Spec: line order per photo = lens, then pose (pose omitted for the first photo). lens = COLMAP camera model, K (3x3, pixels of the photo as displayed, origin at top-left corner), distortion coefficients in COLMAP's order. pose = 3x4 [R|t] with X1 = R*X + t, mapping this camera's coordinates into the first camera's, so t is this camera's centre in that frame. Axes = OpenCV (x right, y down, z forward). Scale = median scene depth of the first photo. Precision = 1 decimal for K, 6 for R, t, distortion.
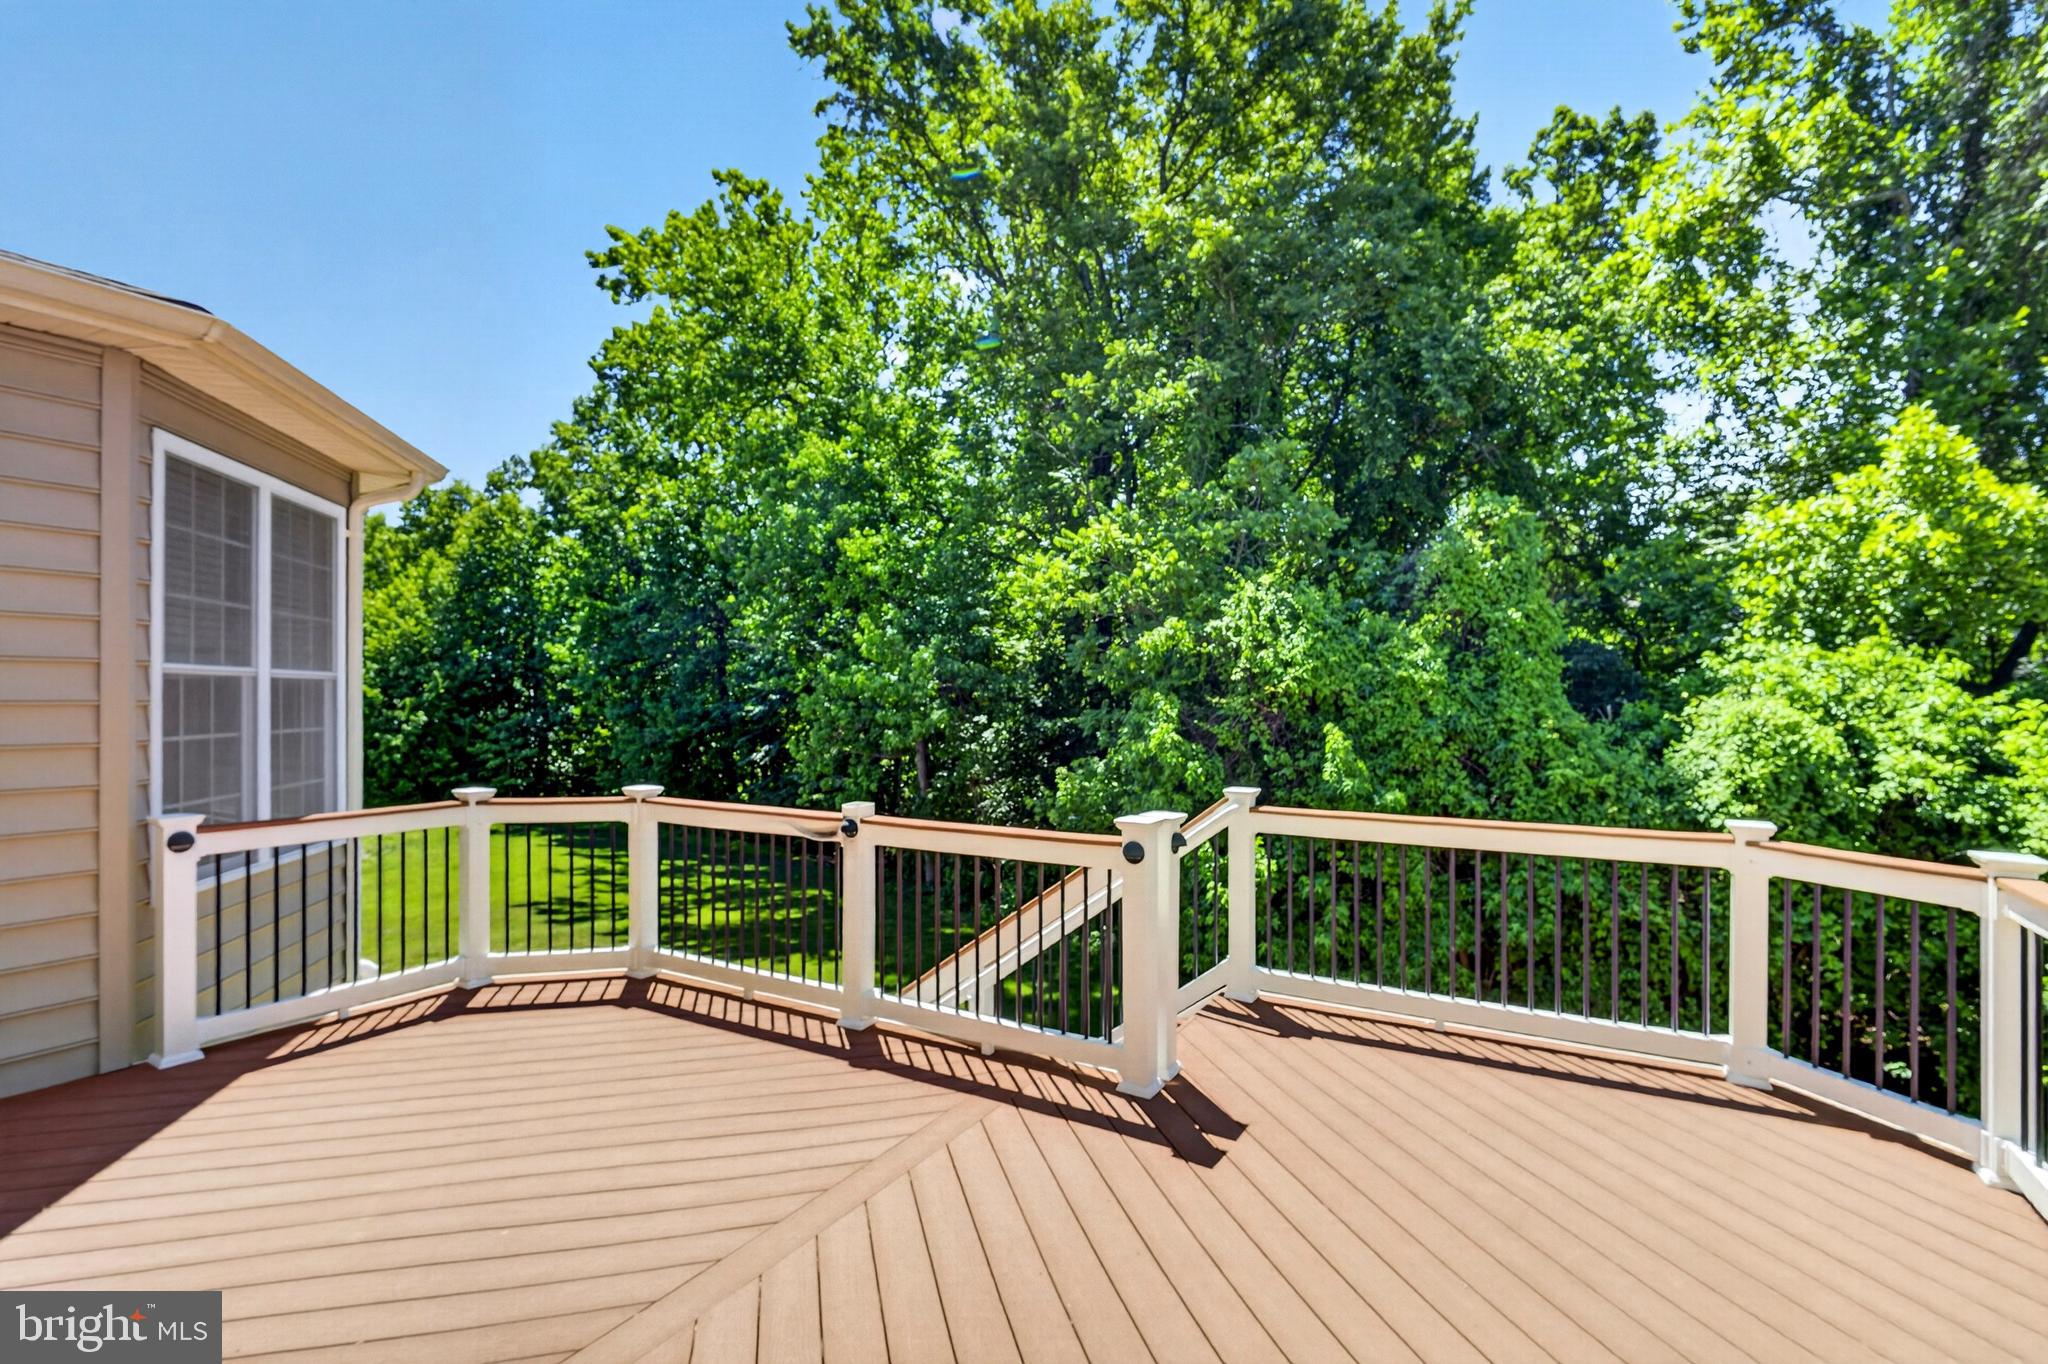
lens RADIAL K [[947.6, 0, 1027.0], [0, 947.6, 688.4], [0, 0, 1]] dist [0.007158, -0.000637]
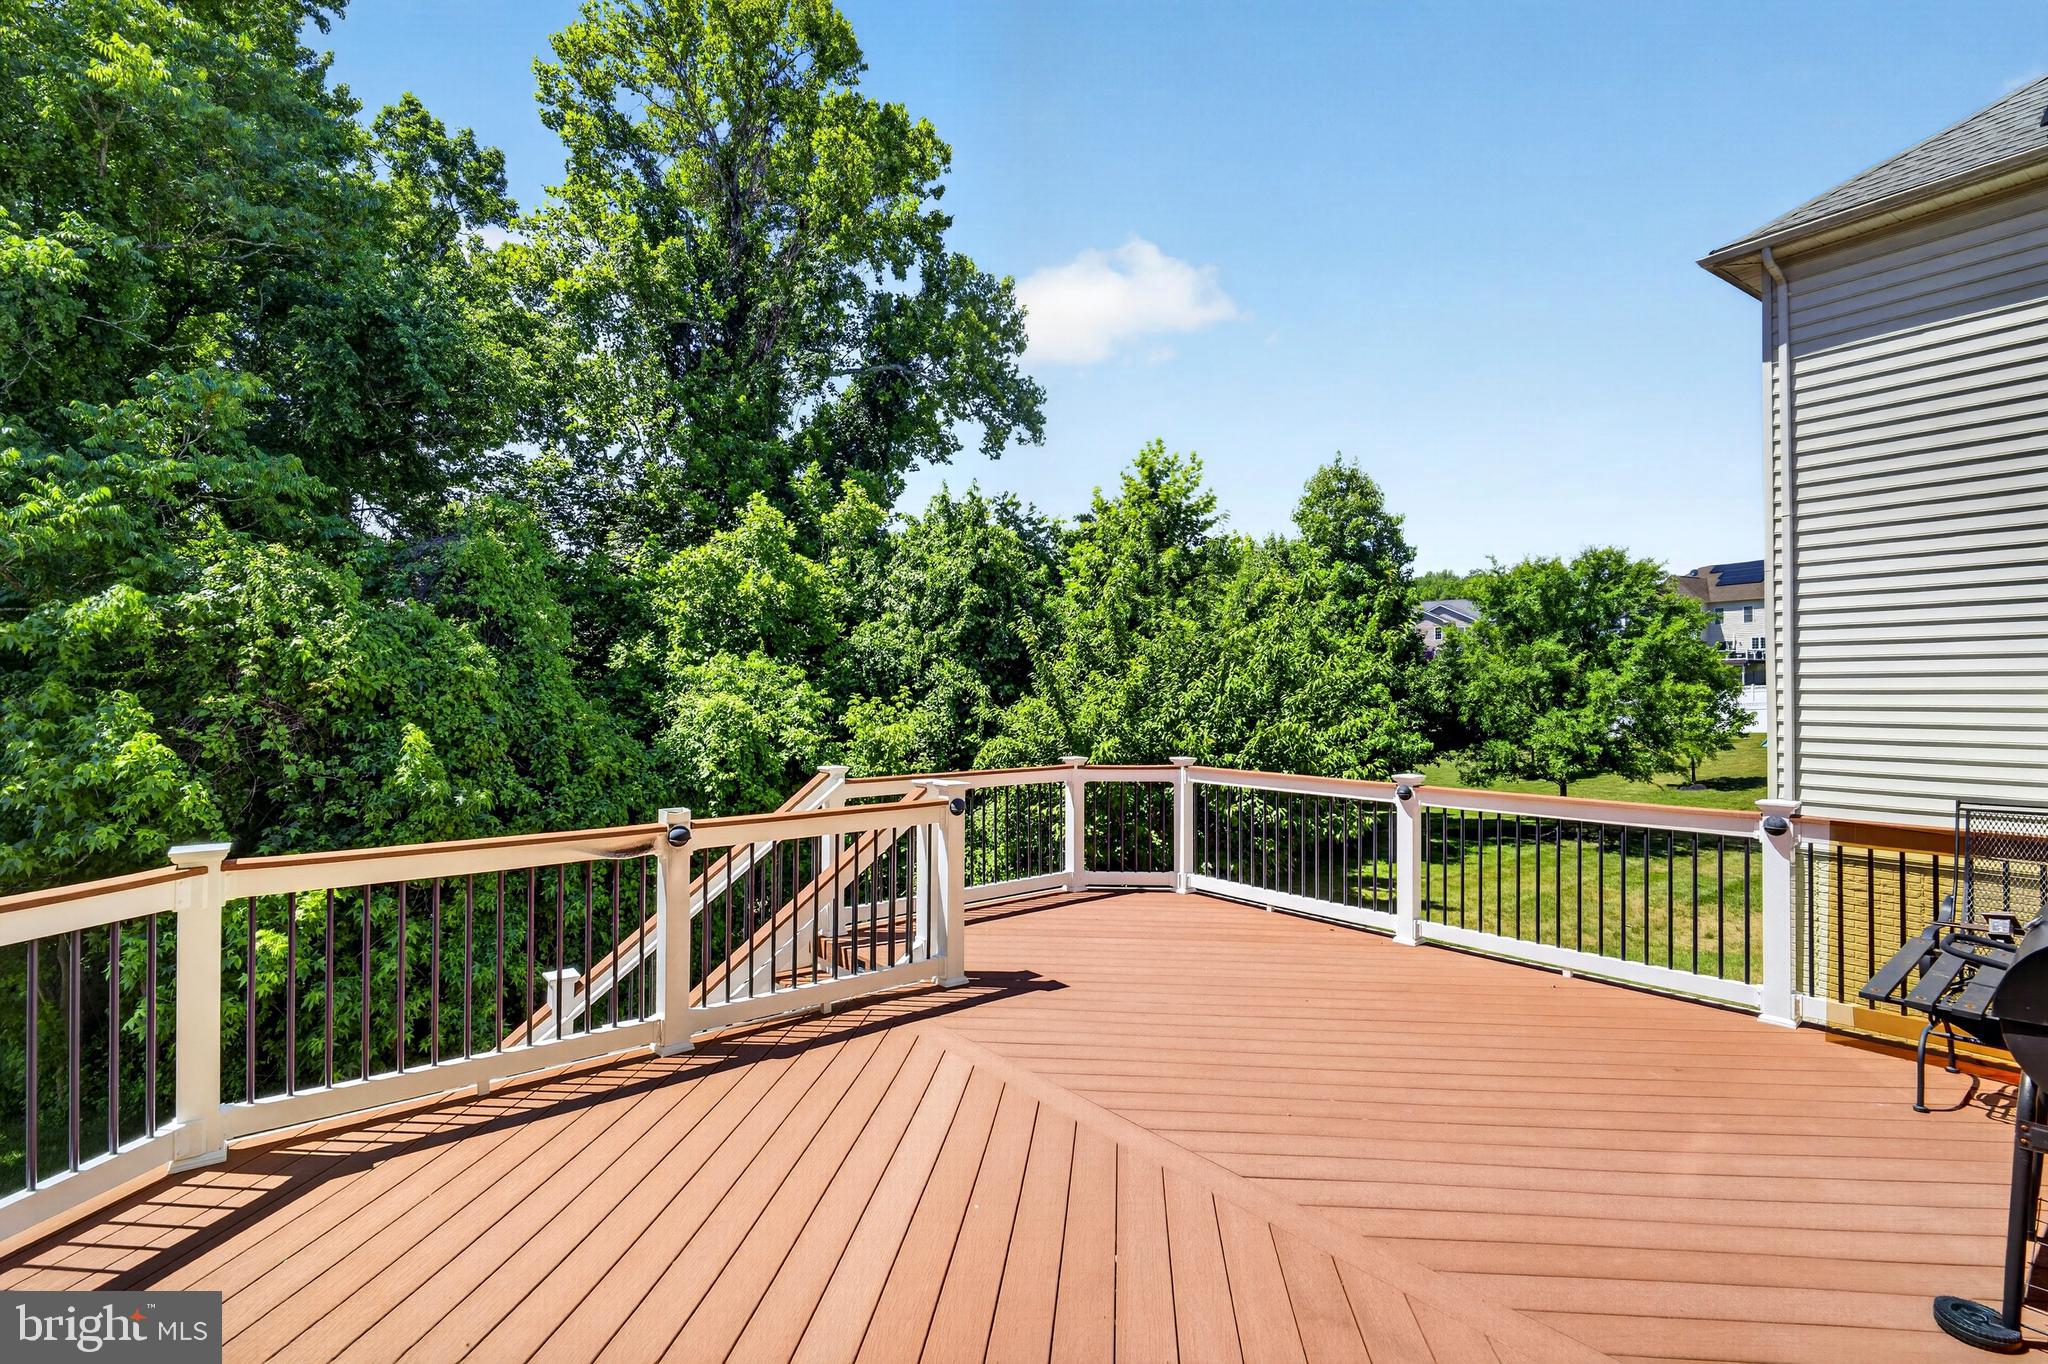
lens RADIAL K [[947.6, 0, 1024.4], [0, 947.6, 687.8], [0, 0, 1]] dist [0.007158, -0.000637]
pose [[0.345337, 0.002742, 0.938475, -0.359353], [-0.006216, 0.999980, -0.000634, 0.000483], [-0.938458, -0.005615, 0.345348, 0.140605]]
